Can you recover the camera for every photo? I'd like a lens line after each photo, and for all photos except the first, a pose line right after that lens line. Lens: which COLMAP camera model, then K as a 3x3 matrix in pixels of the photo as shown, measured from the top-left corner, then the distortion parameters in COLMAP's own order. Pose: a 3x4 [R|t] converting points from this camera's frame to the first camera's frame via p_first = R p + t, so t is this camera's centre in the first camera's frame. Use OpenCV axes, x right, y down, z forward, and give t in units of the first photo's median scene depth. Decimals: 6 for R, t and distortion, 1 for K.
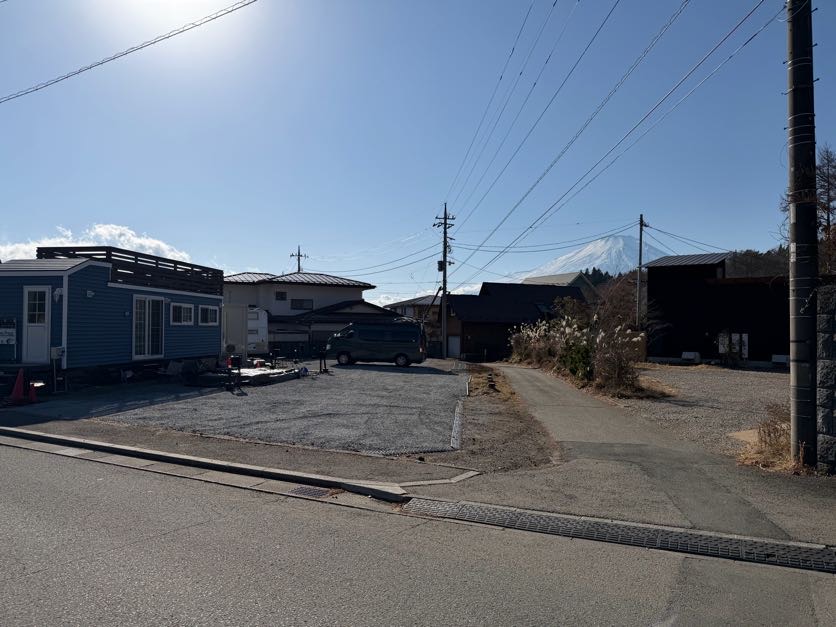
lens RADIAL K [[586.9, 0, 418.0], [0, 586.9, 313.5], [0, 0, 1]] dist [0.051063, -0.002476]
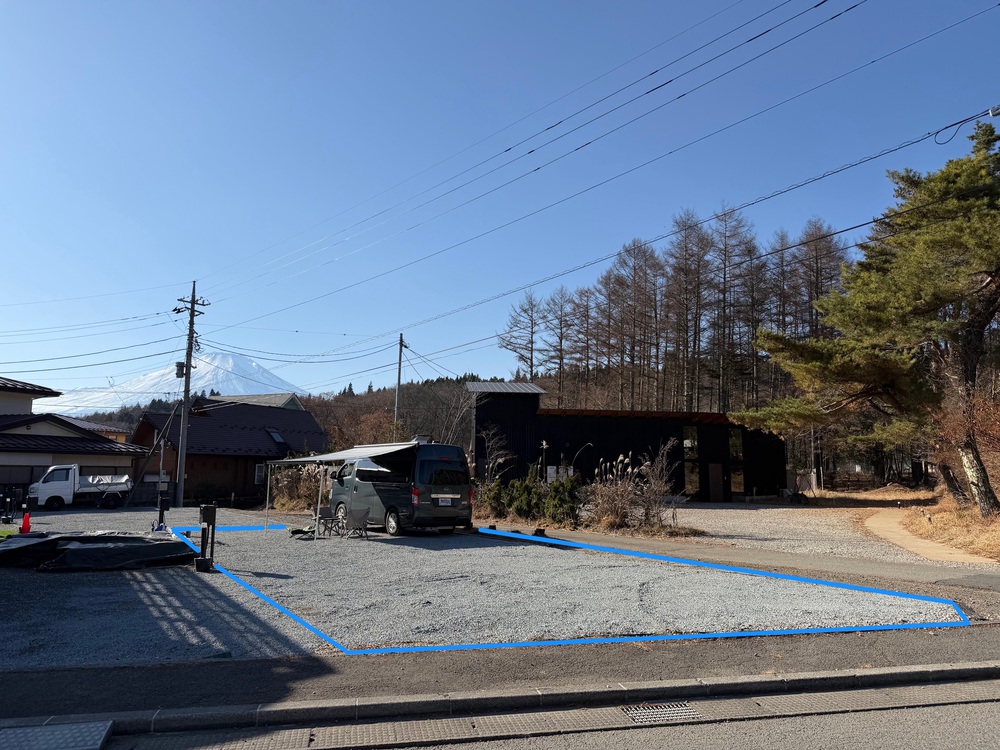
lens RADIAL K [[702.0, 0, 500.0], [0, 702.0, 375.0], [0, 0, 1]] dist [0.051063, -0.002476]
pose [[0.744445, 0.088903, 0.661739, -0.229692], [-0.020036, 0.993624, -0.110950, 0.009010], [-0.667383, 0.069338, 0.741480, 0.143321]]
